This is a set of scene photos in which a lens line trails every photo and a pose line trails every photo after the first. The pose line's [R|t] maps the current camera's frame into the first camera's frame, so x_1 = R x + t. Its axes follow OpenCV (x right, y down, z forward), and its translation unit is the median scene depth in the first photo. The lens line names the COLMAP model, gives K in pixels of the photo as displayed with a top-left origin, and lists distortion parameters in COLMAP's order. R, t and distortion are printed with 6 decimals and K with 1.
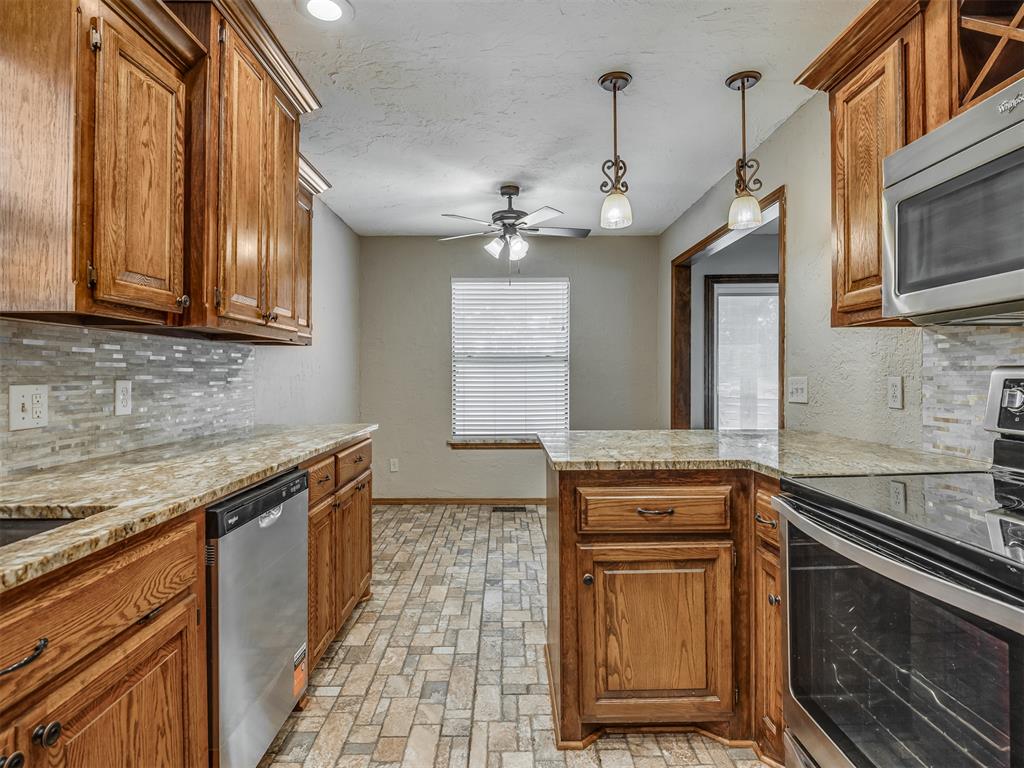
lens RADIAL K [[563.0, 0, 540.3], [0, 563.0, 374.6], [0, 0, 1]] dist [0.000124, -0.007573]
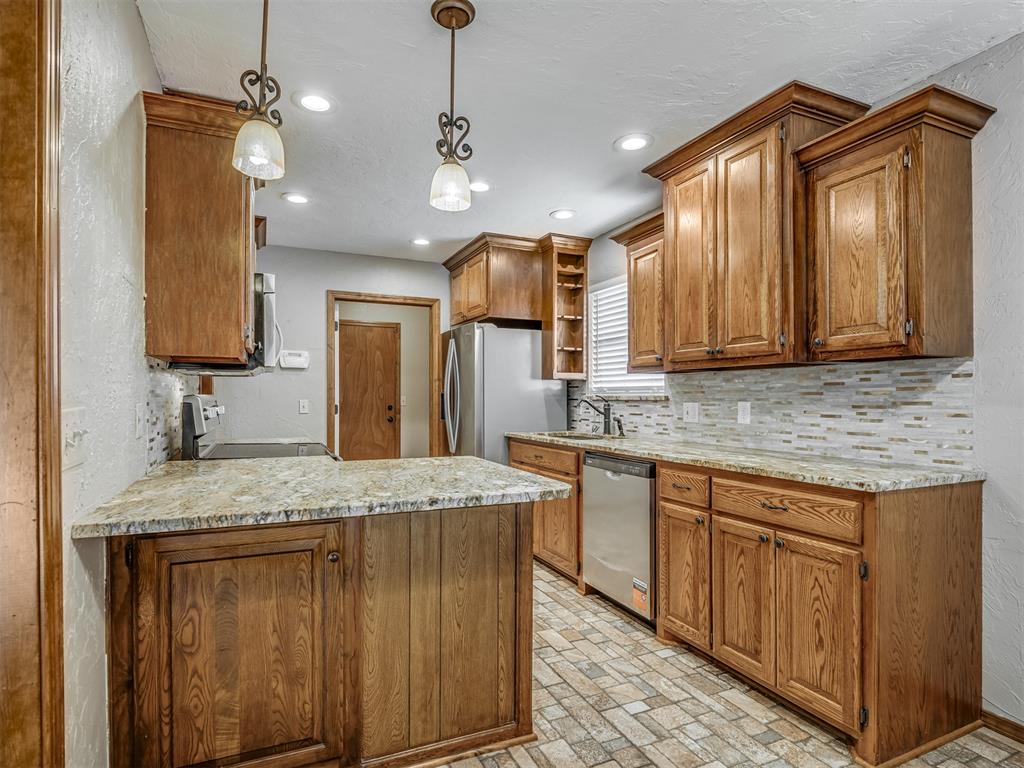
lens RADIAL K [[516.2, 0, 458.2], [0, 516.2, 397.0], [0, 0, 1]] dist [0.001164, -0.001083]
pose [[-0.958668, 0.001629, -0.284521, 0.477788], [0.001584, 0.999999, 0.000388, -0.004883], [0.284522, -0.000079, -0.958670, 2.403304]]
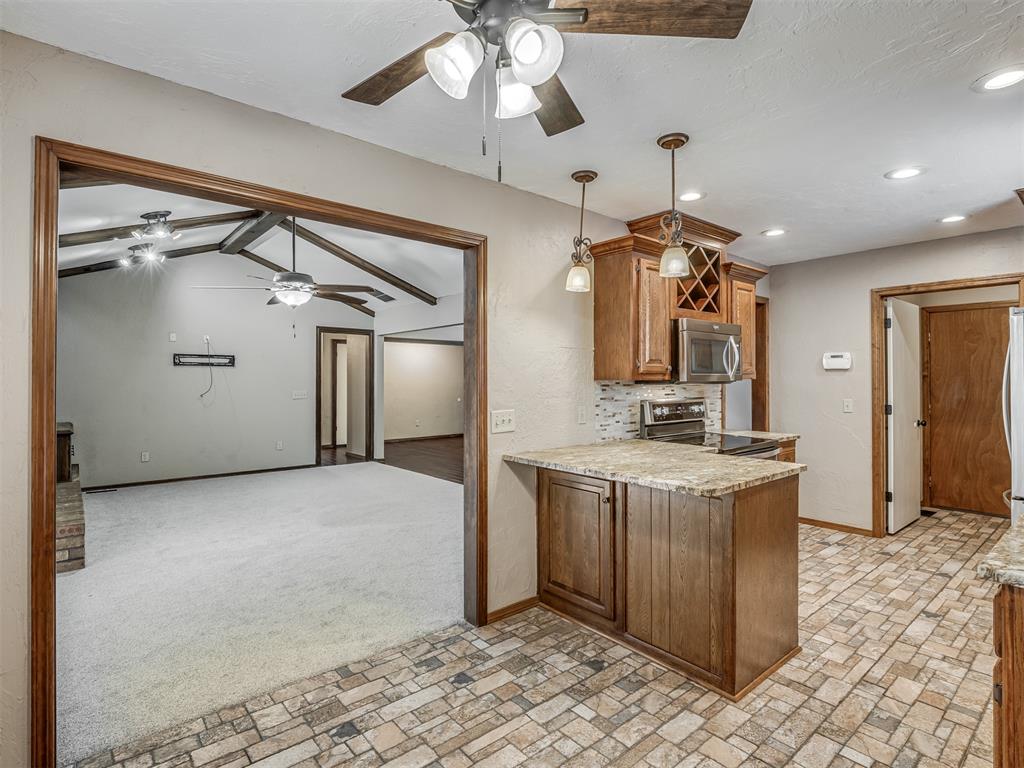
lens RADIAL K [[503.1, 0, 539.0], [0, 503.1, 373.3], [0, 0, 1]] dist [0.002458, -0.007499]
pose [[-0.603498, 0.016696, 0.797190, -0.672722], [0.002626, 0.999817, -0.018952, -0.083343], [-0.797360, -0.009344, -0.603432, 2.563966]]
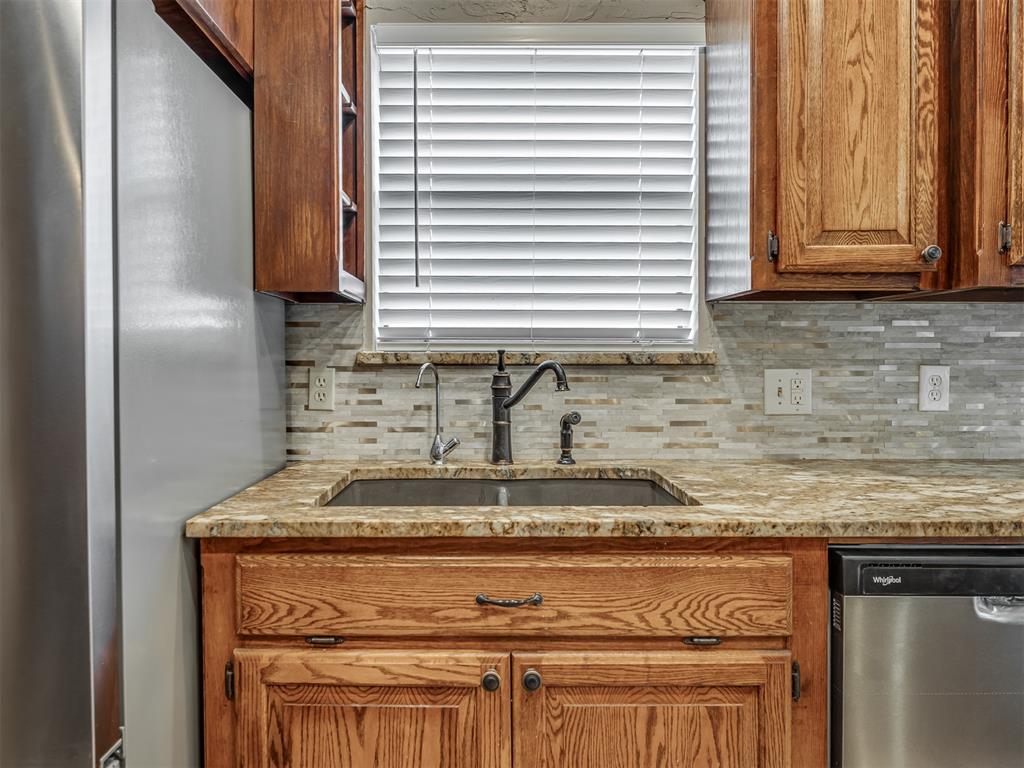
lens RADIAL K [[651.6, 0, 466.7], [0, 651.6, 362.0], [0, 0, 1]] dist [0.002502, -0.005618]
pose [[-0.076034, 0.011376, -0.997040, 0.214235], [-0.000742, 0.999934, 0.011466, -0.005064], [0.997105, 0.001612, -0.076021, 0.482713]]
